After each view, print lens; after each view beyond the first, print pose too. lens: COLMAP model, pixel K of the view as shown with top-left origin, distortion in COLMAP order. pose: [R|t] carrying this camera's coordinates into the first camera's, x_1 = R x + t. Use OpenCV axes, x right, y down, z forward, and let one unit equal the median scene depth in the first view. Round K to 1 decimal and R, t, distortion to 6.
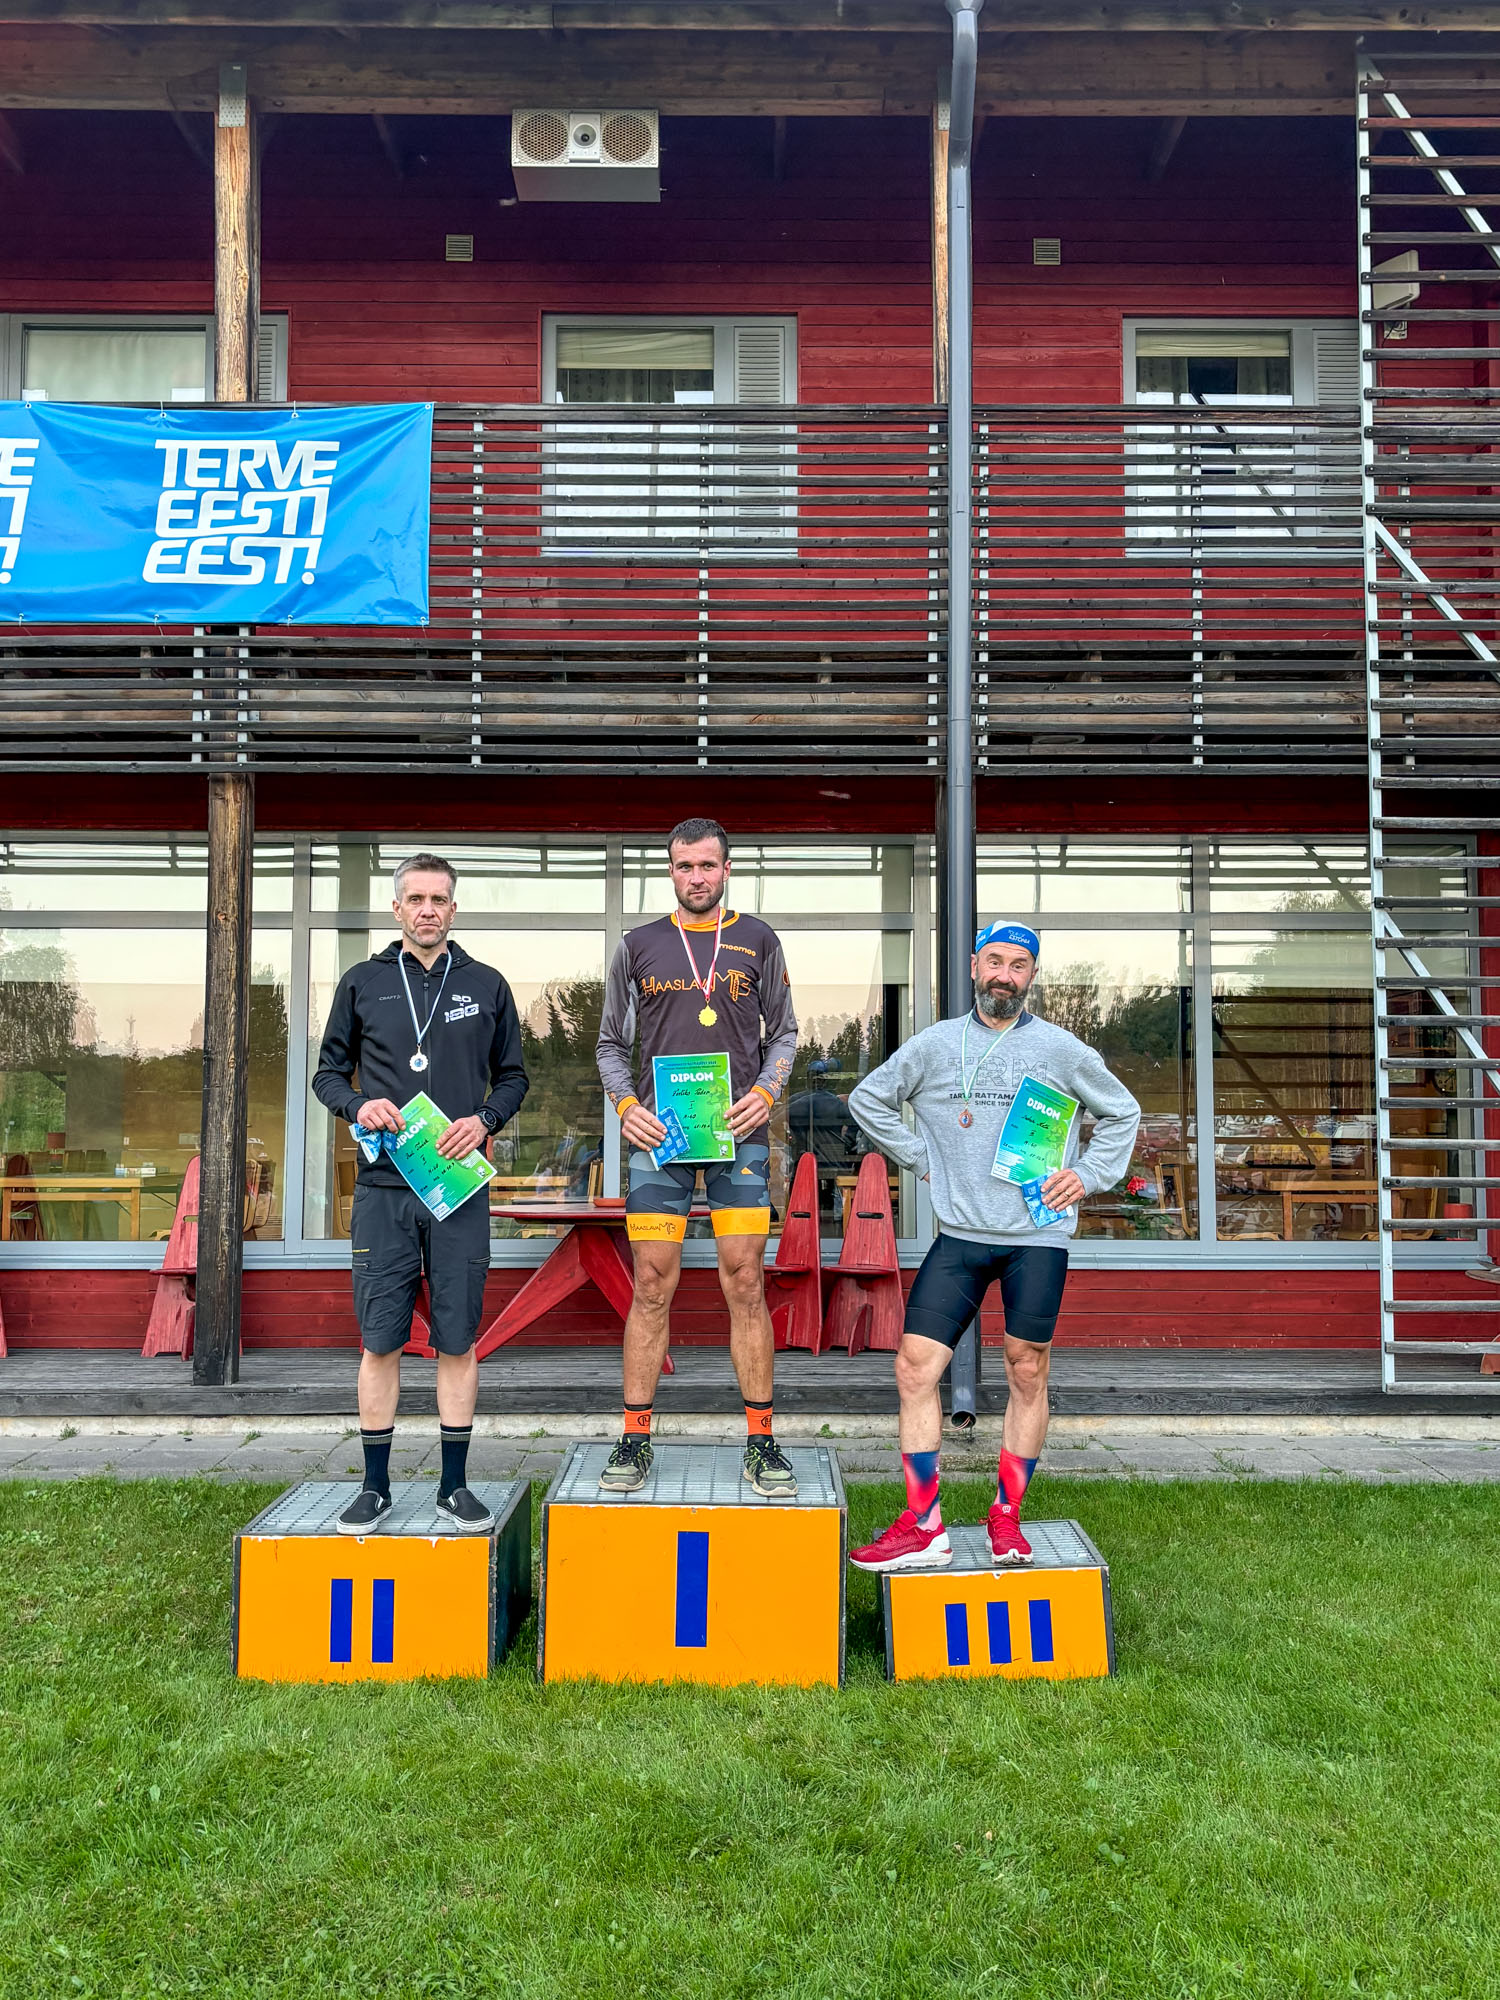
lens RADIAL K [[1911.4, 0, 741.4], [0, 1911.4, 978.1], [0, 0, 1]] dist [0.163906, -0.546545]
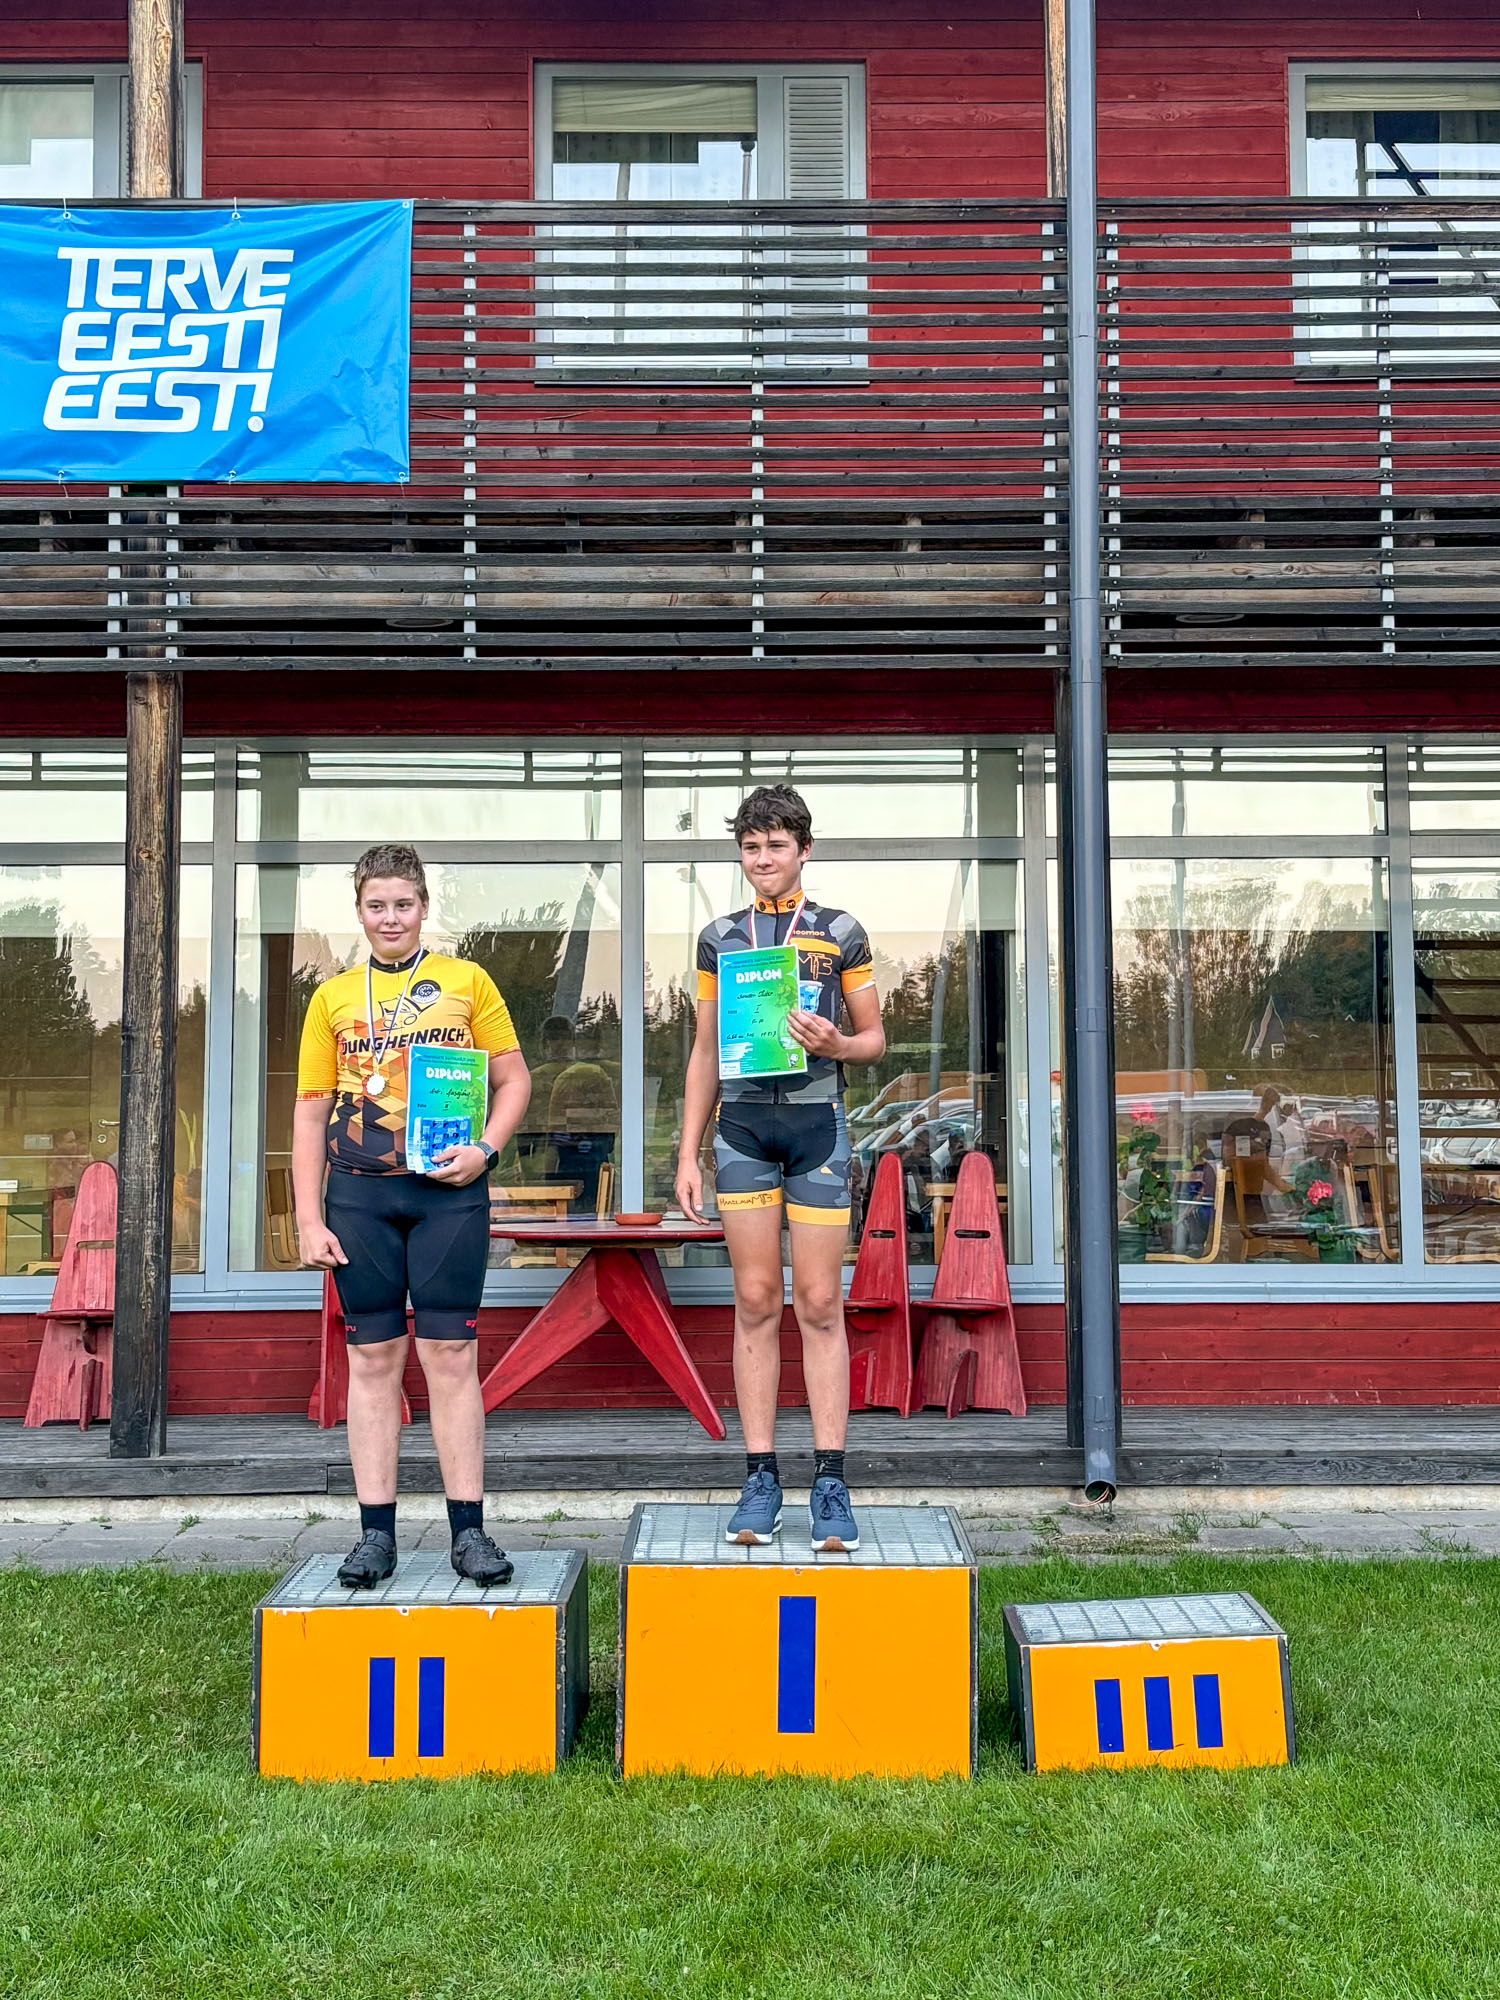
lens RADIAL K [[2801.9, 0, 760.8], [0, 2801.9, 845.3], [0, 0, 1]] dist [0.203702, -0.743450]
pose [[0.999928, -0.006834, 0.009839, -0.030952], [0.007042, 0.999747, -0.021341, -0.009526], [-0.009690, 0.021409, 0.999724, -0.147094]]
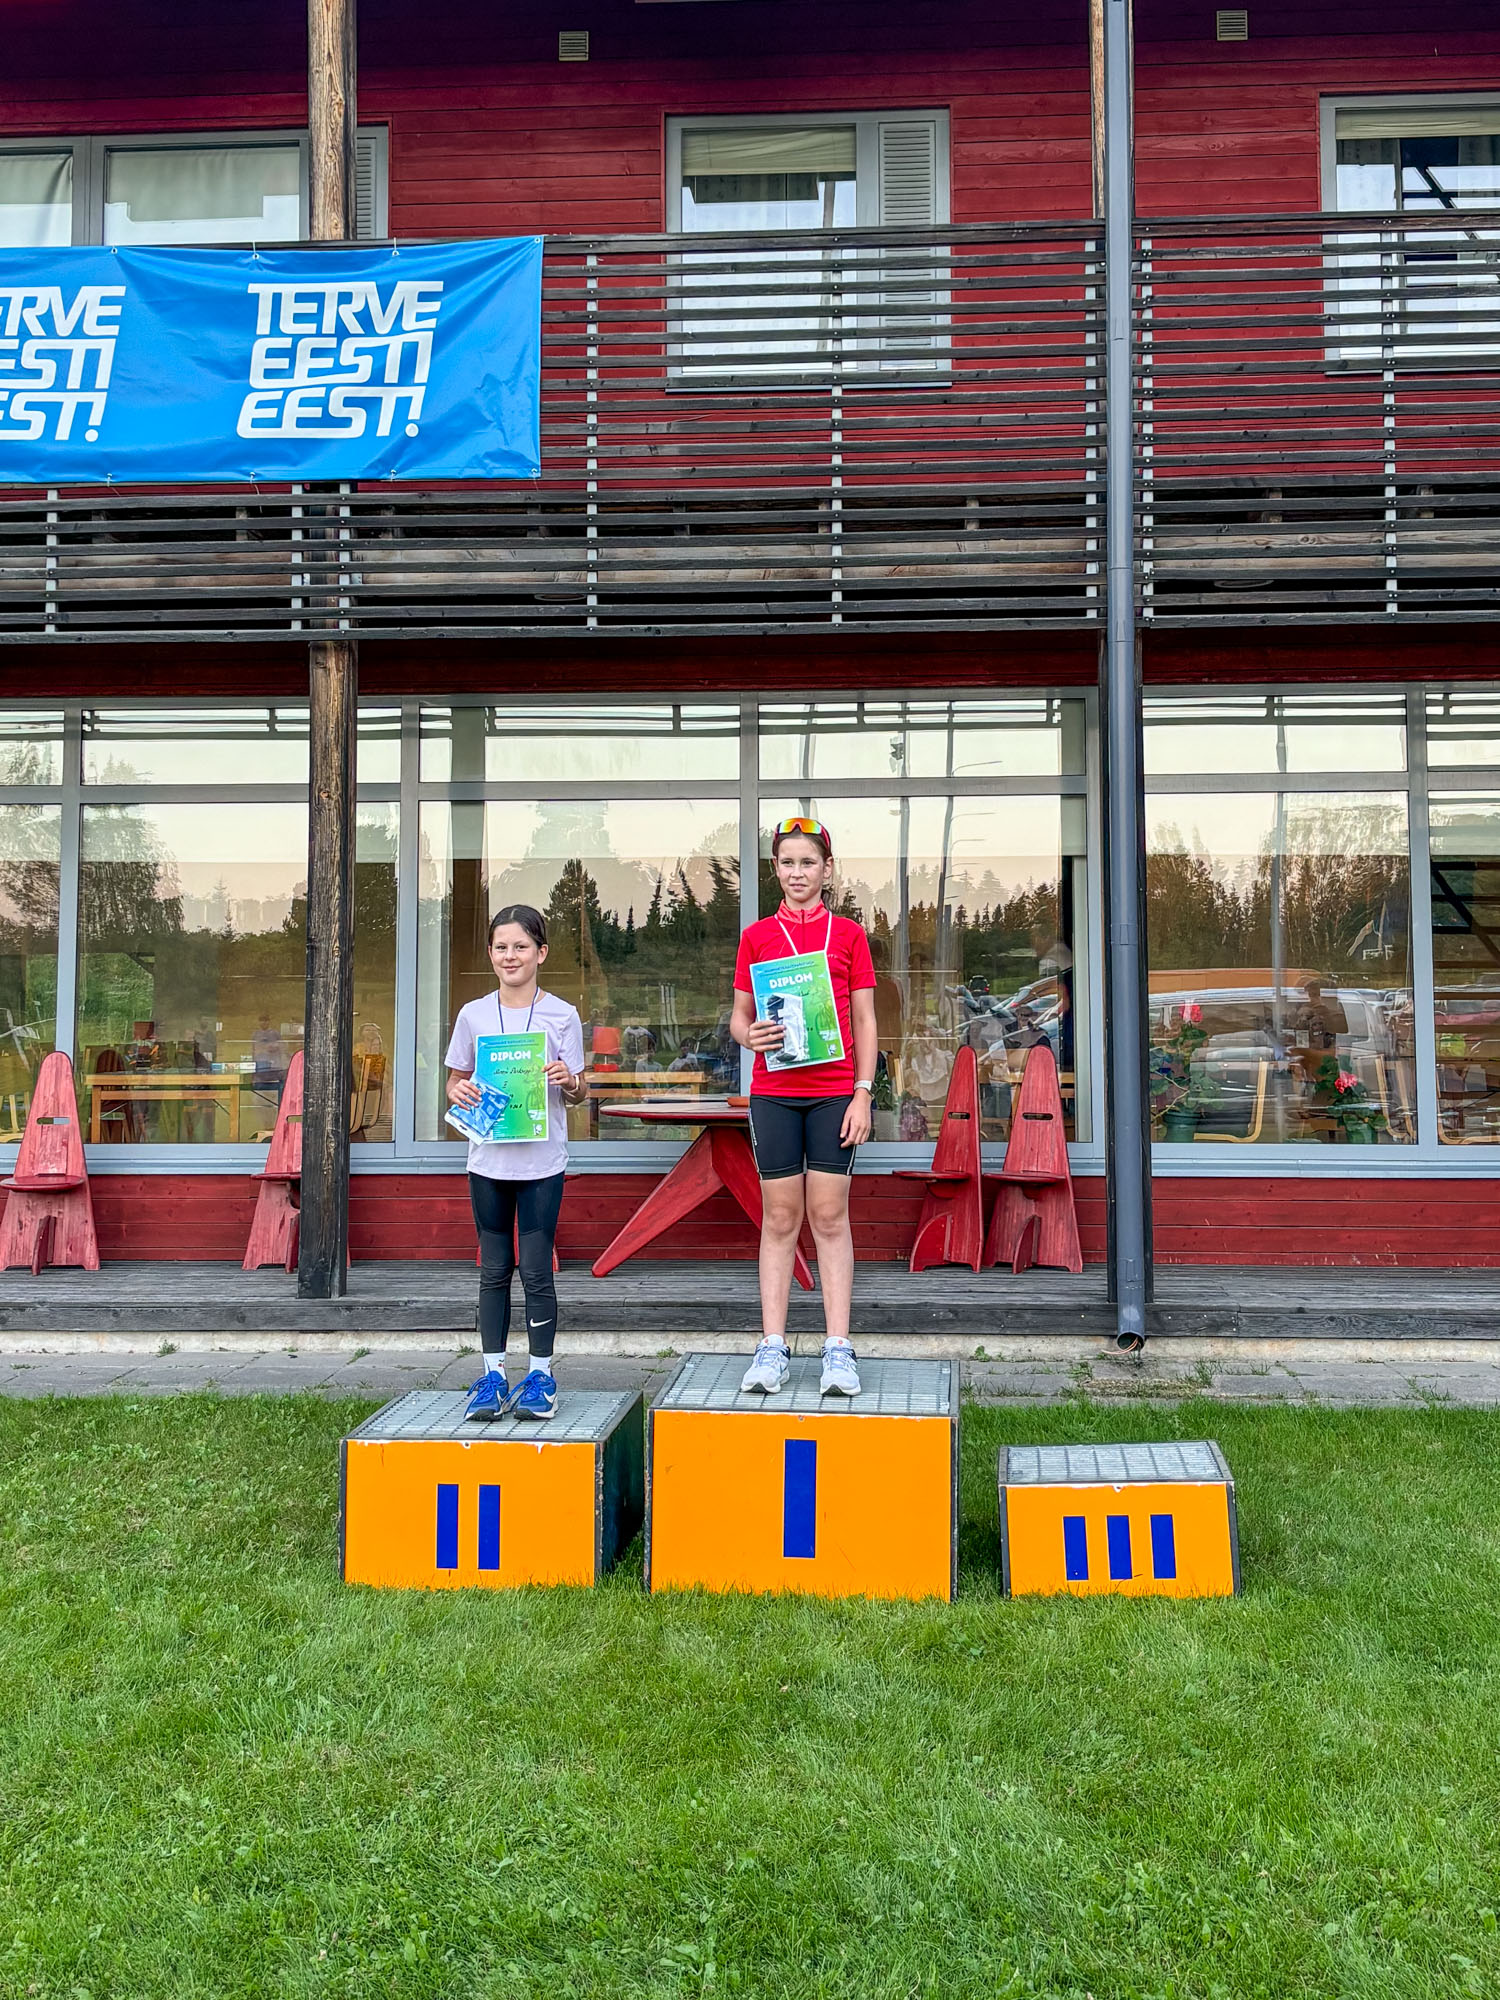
lens RADIAL K [[2319.1, 0, 762.0], [0, 2319.1, 824.9], [0, 0, 1]] dist [0.209169, -0.757783]
pose [[0.996815, -0.010296, -0.079079, 0.030623], [0.010176, 0.999946, -0.001924, -0.012923], [0.079094, 0.001113, 0.996867, -0.108263]]
